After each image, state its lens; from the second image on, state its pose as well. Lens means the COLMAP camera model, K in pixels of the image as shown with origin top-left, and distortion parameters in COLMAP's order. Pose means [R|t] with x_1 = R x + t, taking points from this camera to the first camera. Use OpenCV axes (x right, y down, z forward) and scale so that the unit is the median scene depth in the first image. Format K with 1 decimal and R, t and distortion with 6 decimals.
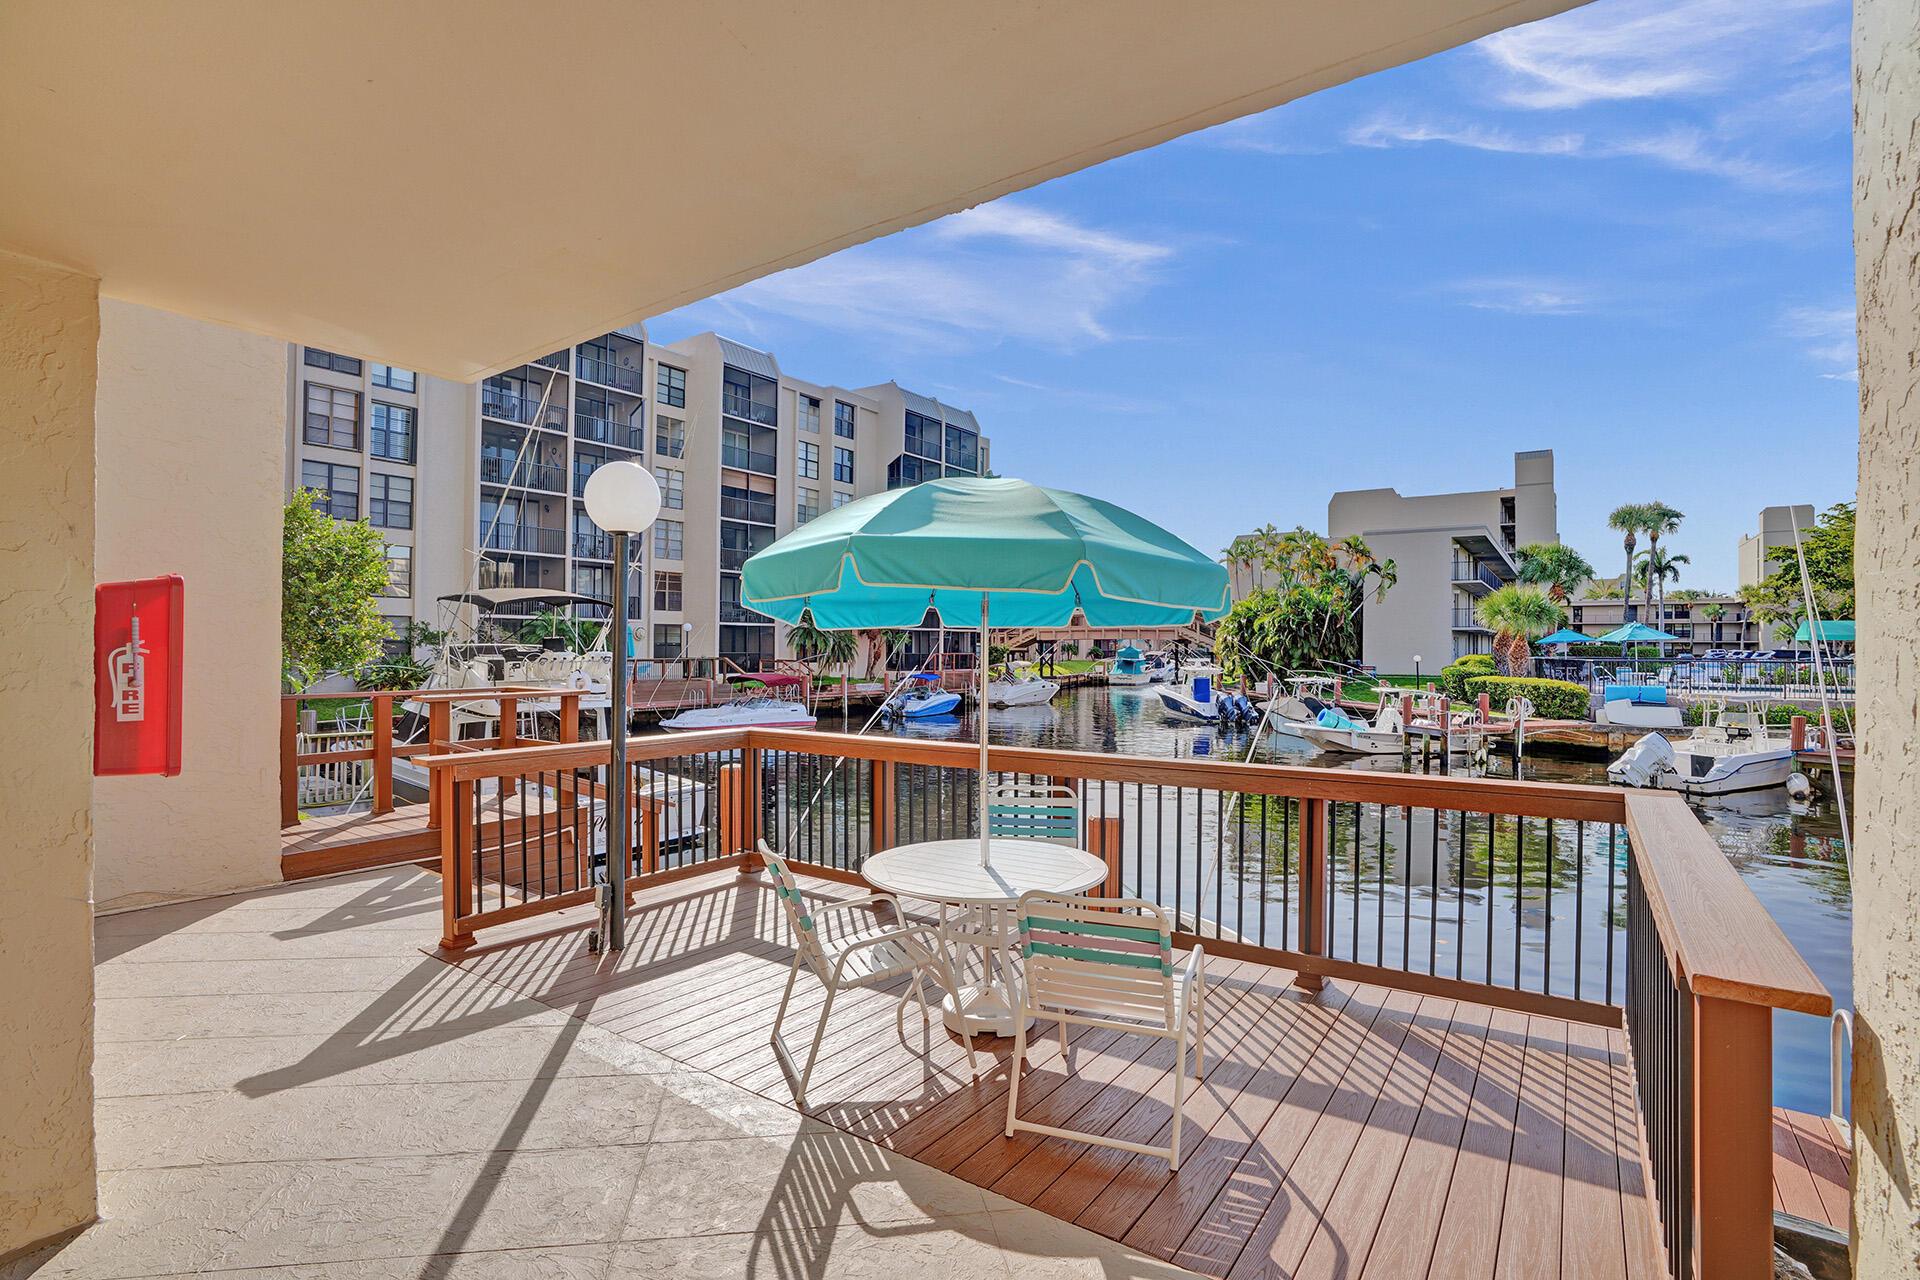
lens RADIAL K [[907.3, 0, 969.0], [0, 907.3, 628.0], [0, 0, 1]] dist [-0.068121, 0.027926]
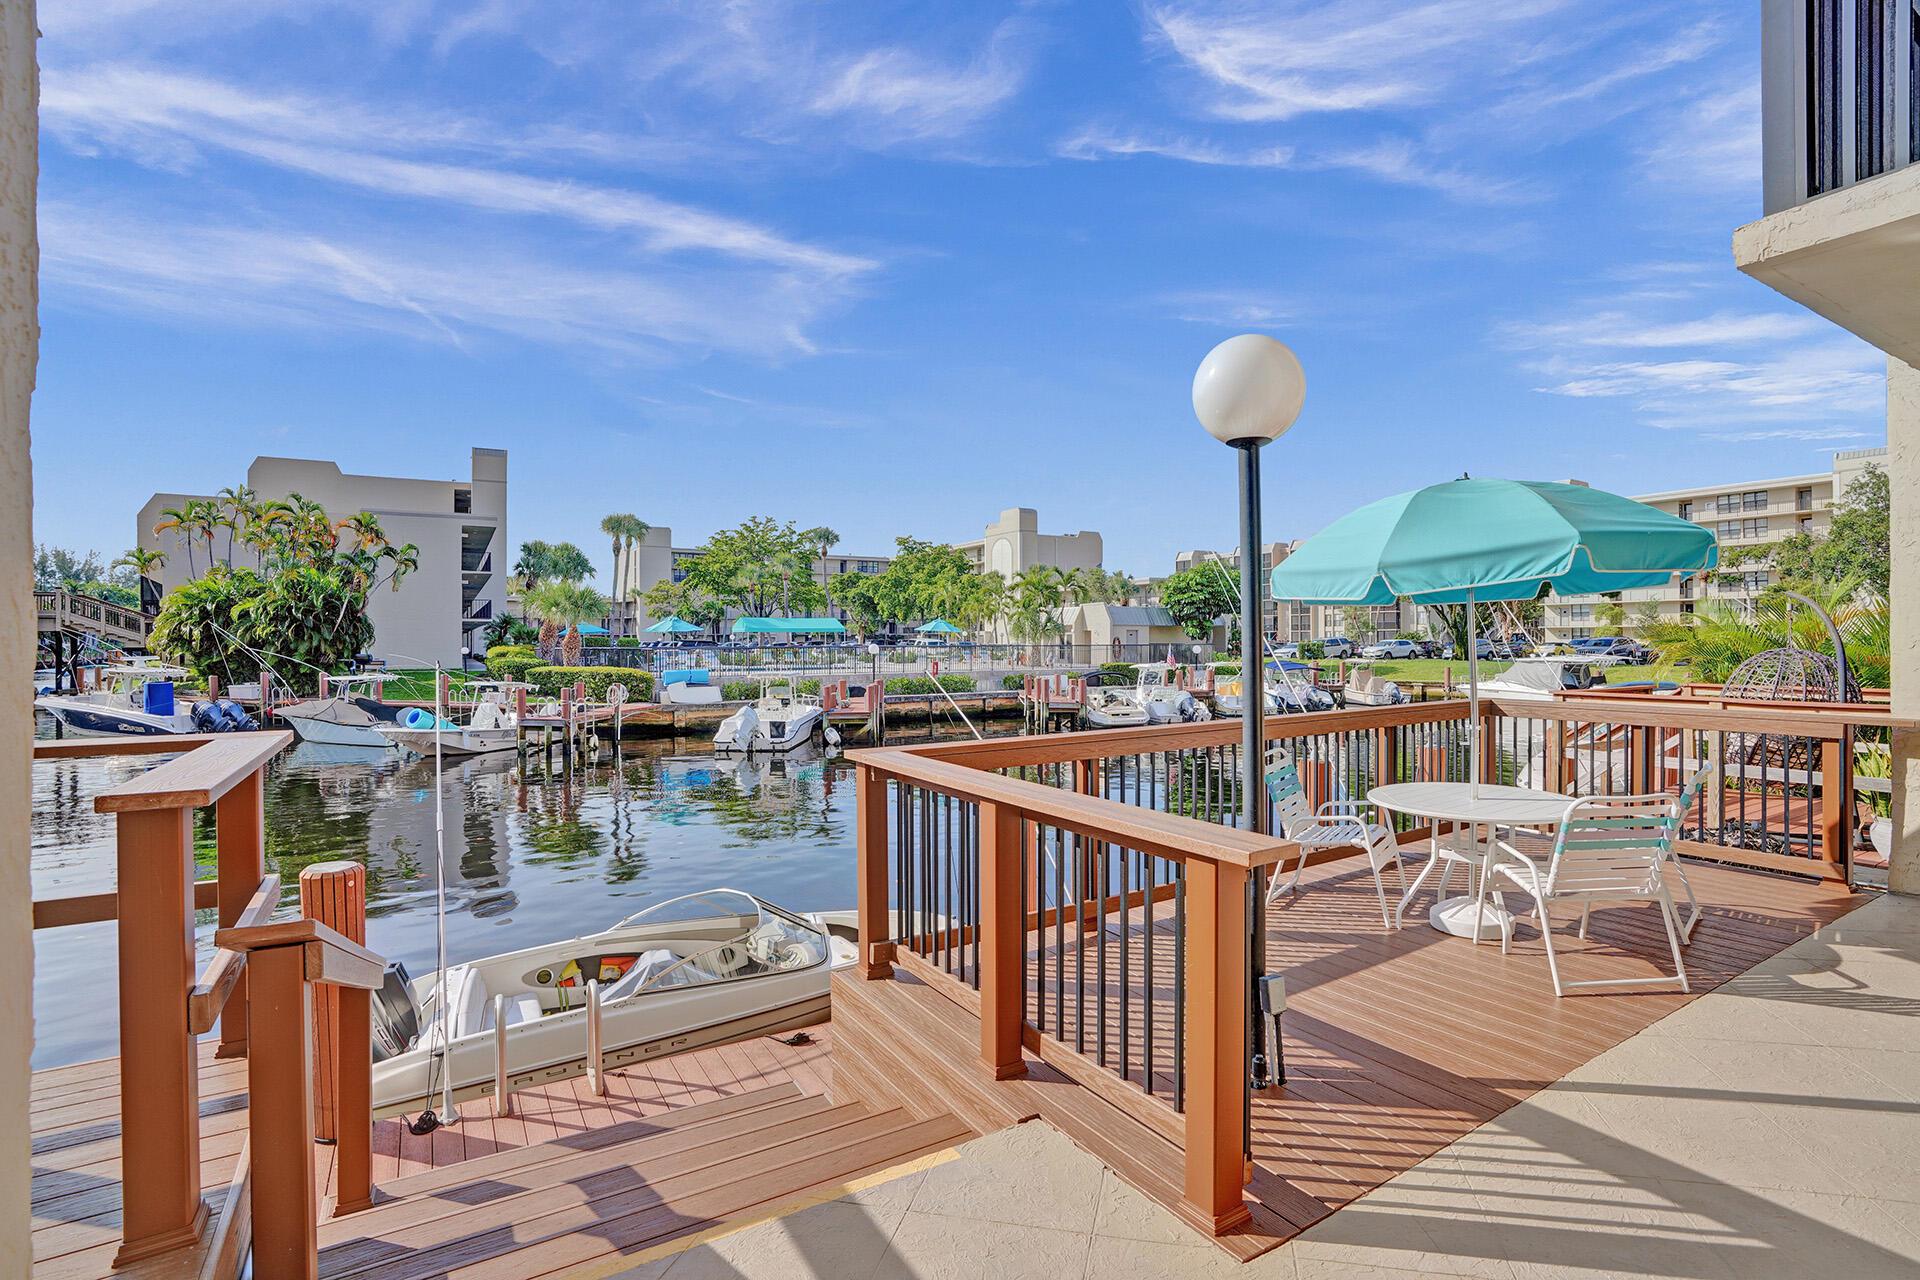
lens RADIAL K [[907.3, 0, 969.0], [0, 907.3, 628.0], [0, 0, 1]] dist [-0.068121, 0.027926]
pose [[0.400198, 0.004623, 0.916417, -0.134978], [-0.011472, 0.999934, -0.000034, 0.003473], [-0.916357, -0.010499, 0.400225, 0.114049]]
